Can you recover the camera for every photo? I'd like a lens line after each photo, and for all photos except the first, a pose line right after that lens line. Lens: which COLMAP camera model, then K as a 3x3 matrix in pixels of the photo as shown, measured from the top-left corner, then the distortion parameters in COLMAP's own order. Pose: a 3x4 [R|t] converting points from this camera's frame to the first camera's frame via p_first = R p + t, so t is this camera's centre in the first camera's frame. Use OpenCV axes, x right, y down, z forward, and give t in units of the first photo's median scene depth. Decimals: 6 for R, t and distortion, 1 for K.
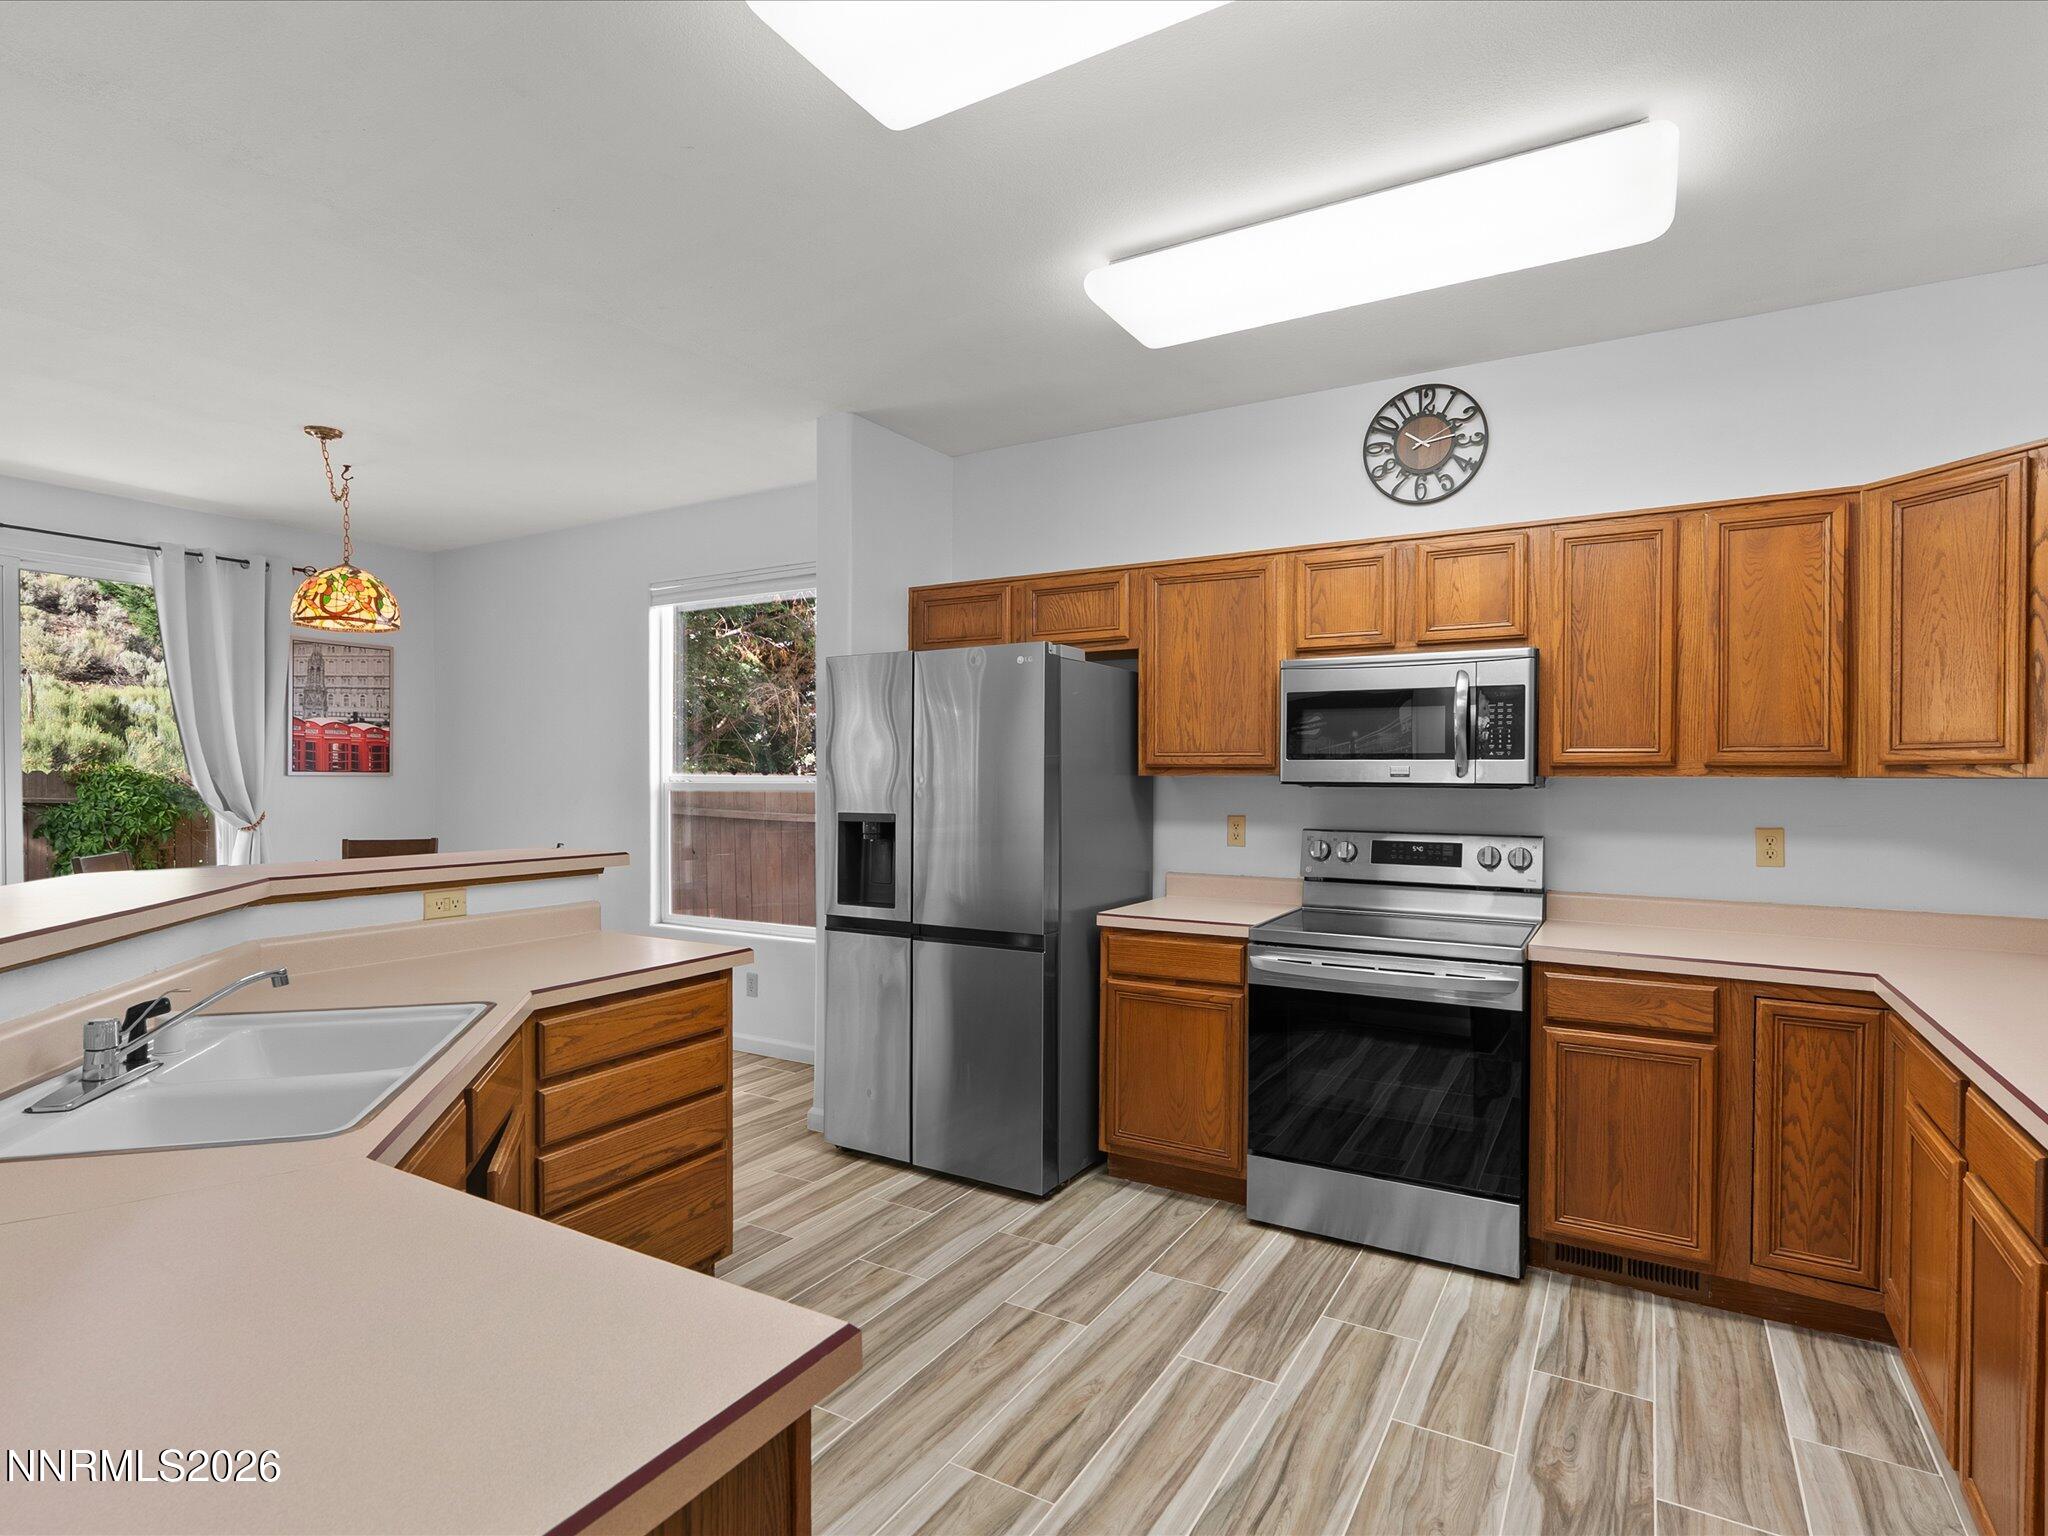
lens RADIAL K [[1036.3, 0, 1032.1], [0, 1036.3, 775.7], [0, 0, 1]] dist [-0.003817, -0.000084]
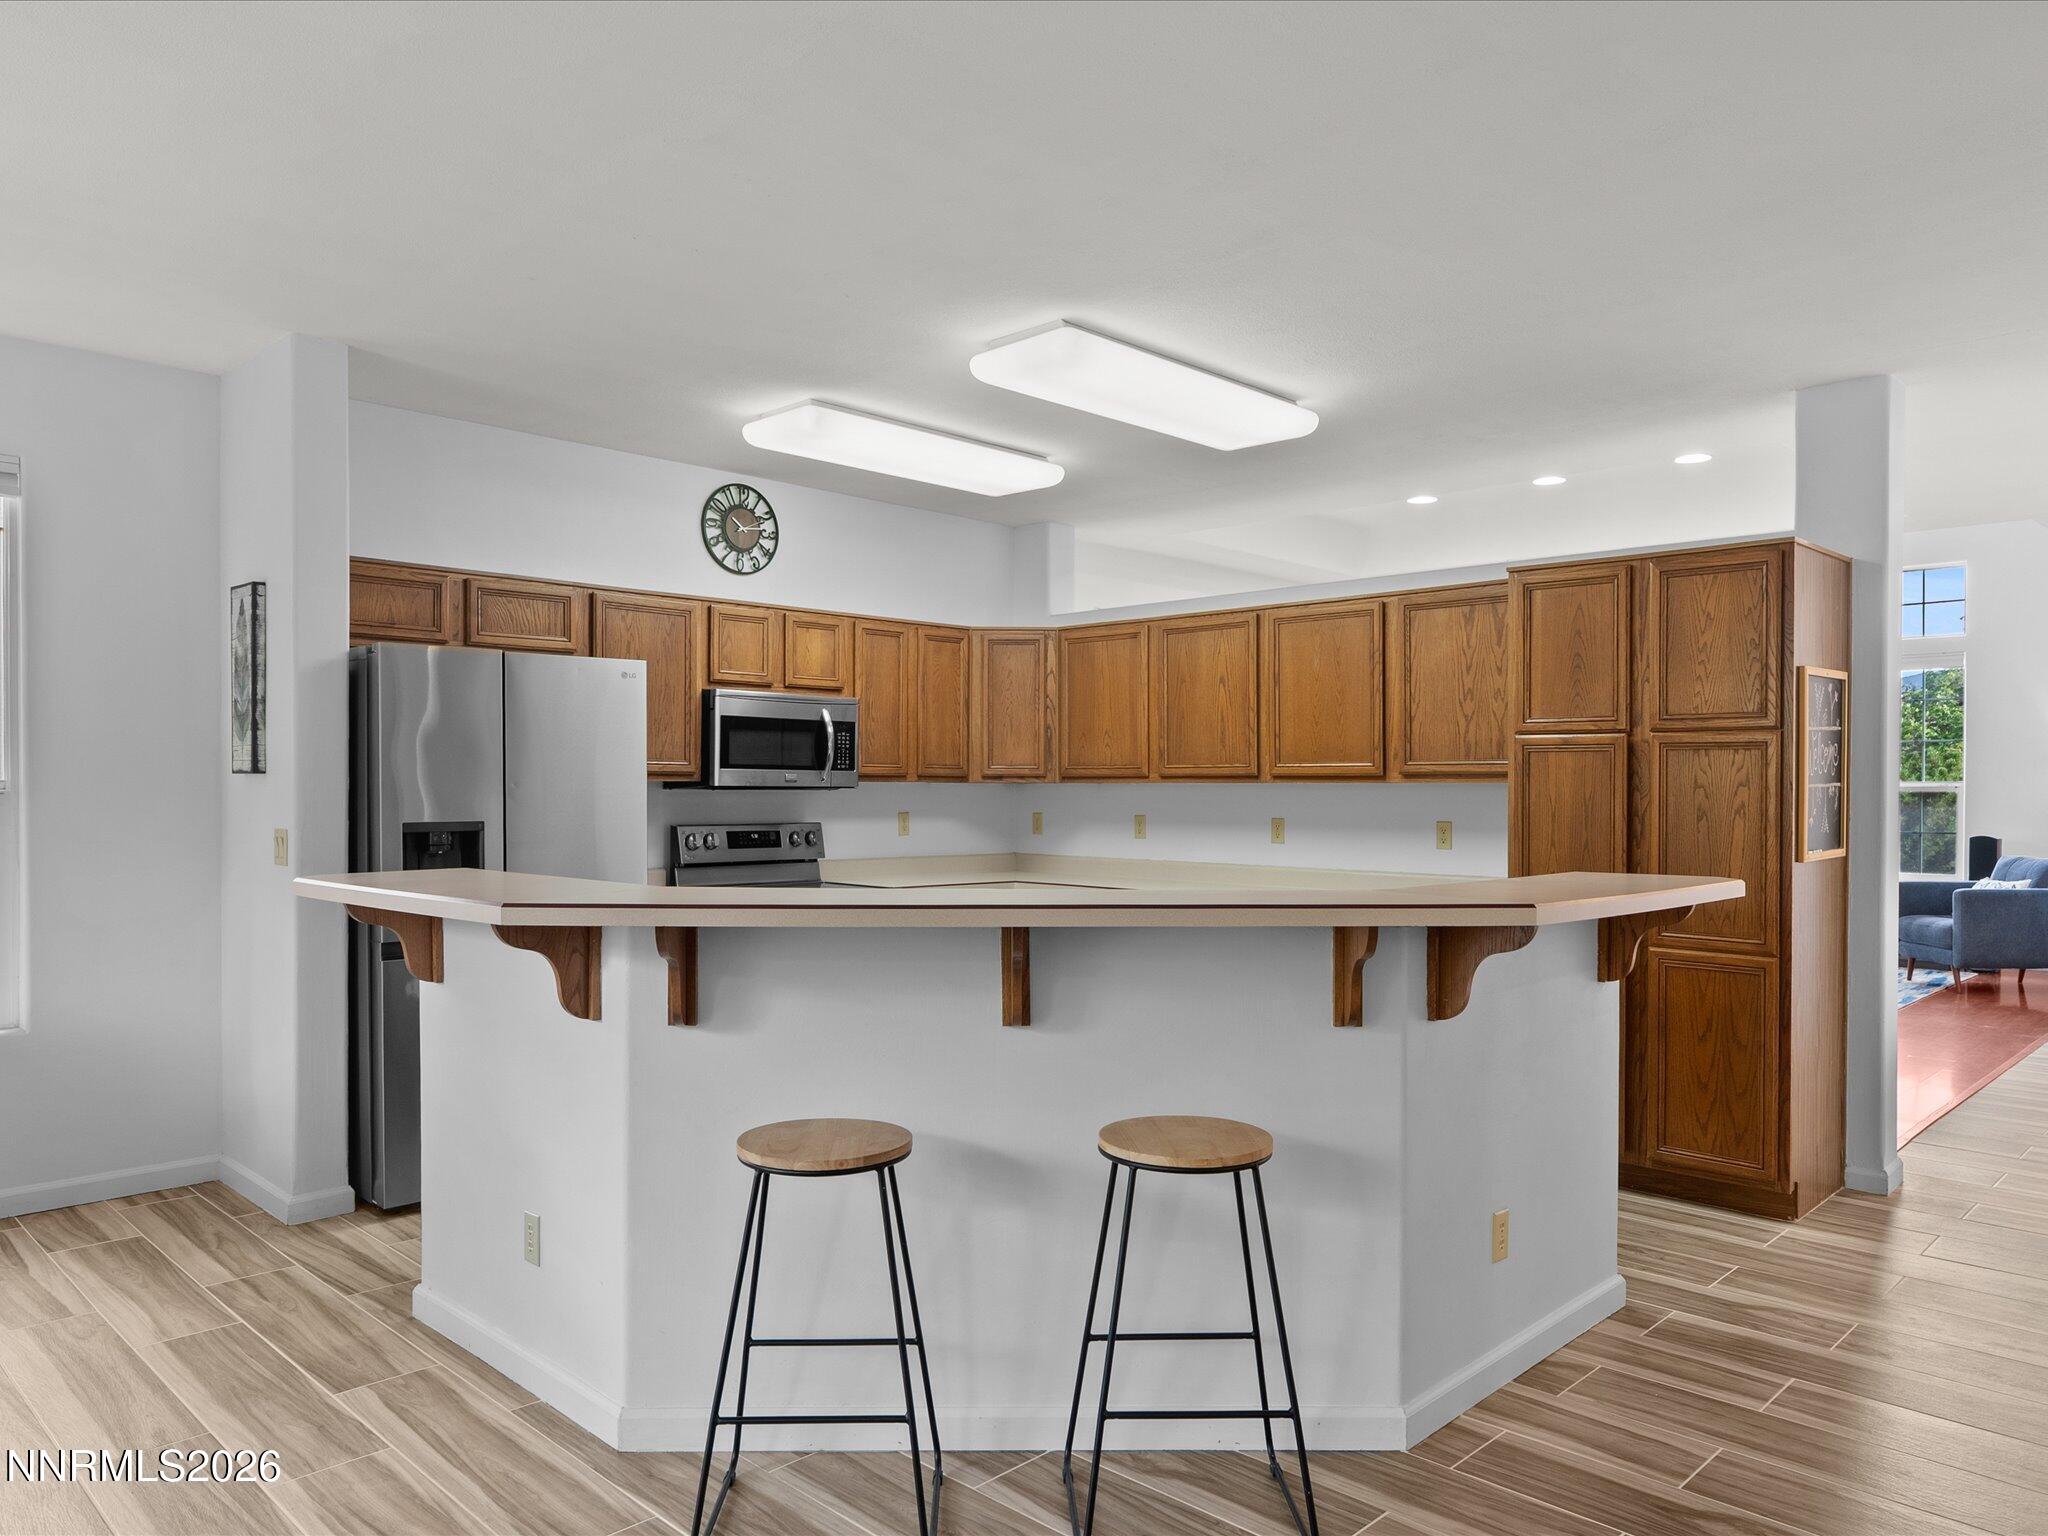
lens RADIAL K [[1376.3, 0, 1028.5], [0, 1376.3, 778.7], [0, 0, 1]] dist [0.022397, -0.020178]
pose [[0.248523, 0.003626, 0.968619, -1.239760], [-0.000349, 0.999993, -0.003654, 0.003096], [-0.968626, 0.000570, 0.248522, 0.214035]]
